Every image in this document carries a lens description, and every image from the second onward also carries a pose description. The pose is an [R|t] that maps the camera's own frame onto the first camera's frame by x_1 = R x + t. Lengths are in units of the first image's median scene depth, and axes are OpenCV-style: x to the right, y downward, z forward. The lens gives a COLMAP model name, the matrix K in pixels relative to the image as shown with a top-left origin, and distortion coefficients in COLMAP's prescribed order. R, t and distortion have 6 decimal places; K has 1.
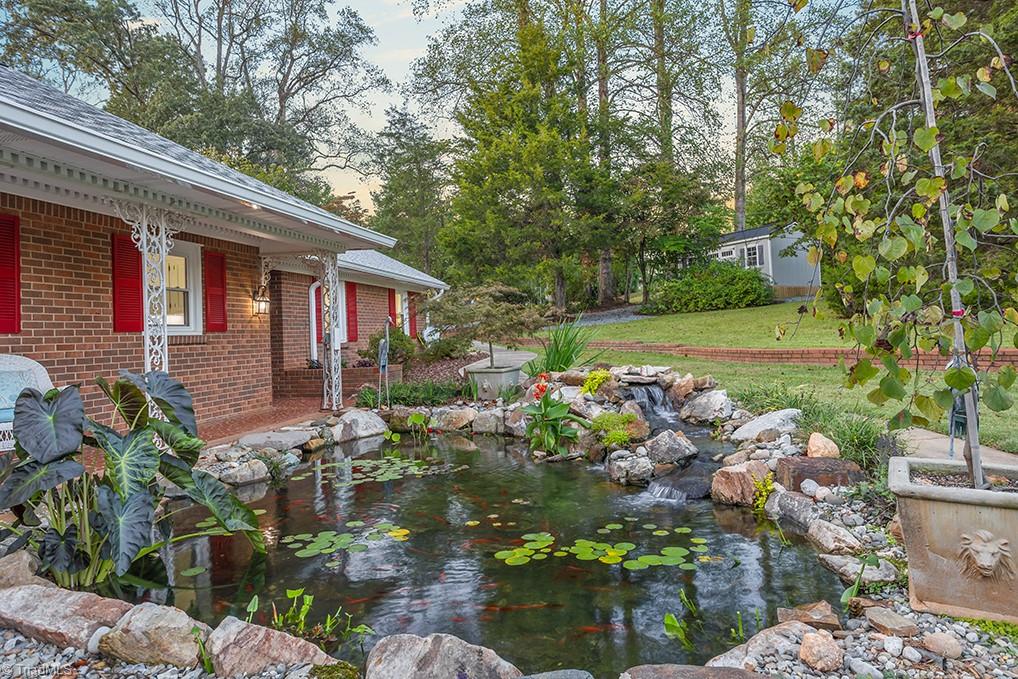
lens RADIAL K [[678.0, 0, 509.0], [0, 678.0, 339.5], [0, 0, 1]] dist [-0.000764, 0.000086]
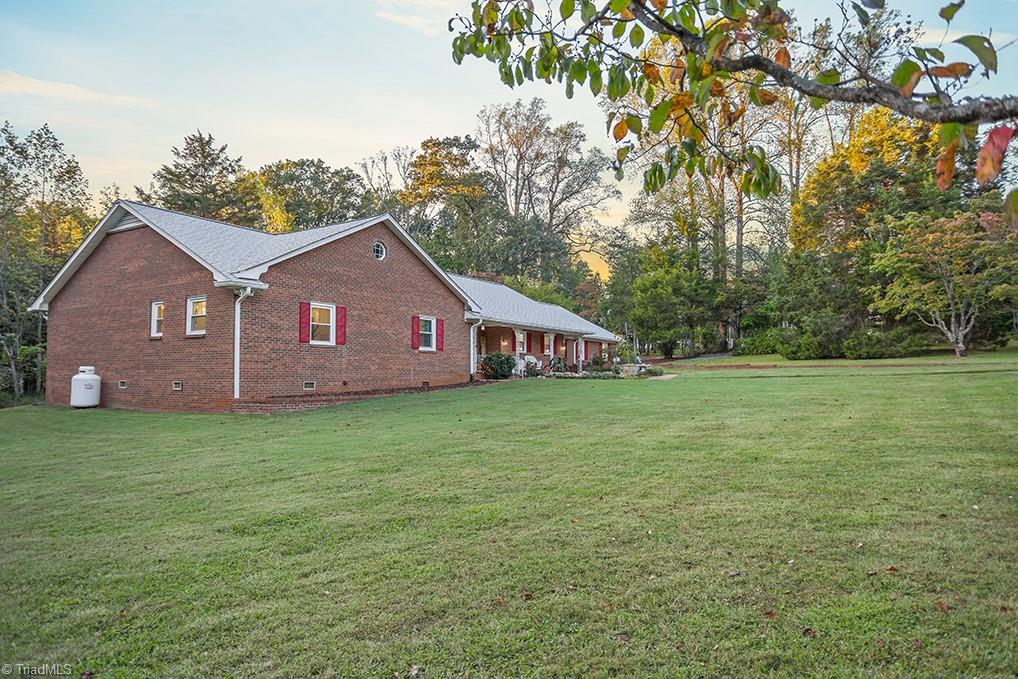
lens RADIAL K [[678.0, 0, 509.0], [0, 678.0, 339.5], [0, 0, 1]] dist [-0.000764, 0.000086]
pose [[0.938127, 0.026749, -0.345257, 0.136136], [-0.044936, 0.997986, -0.044780, 0.017807], [0.343364, 0.057524, 0.937439, -0.546629]]
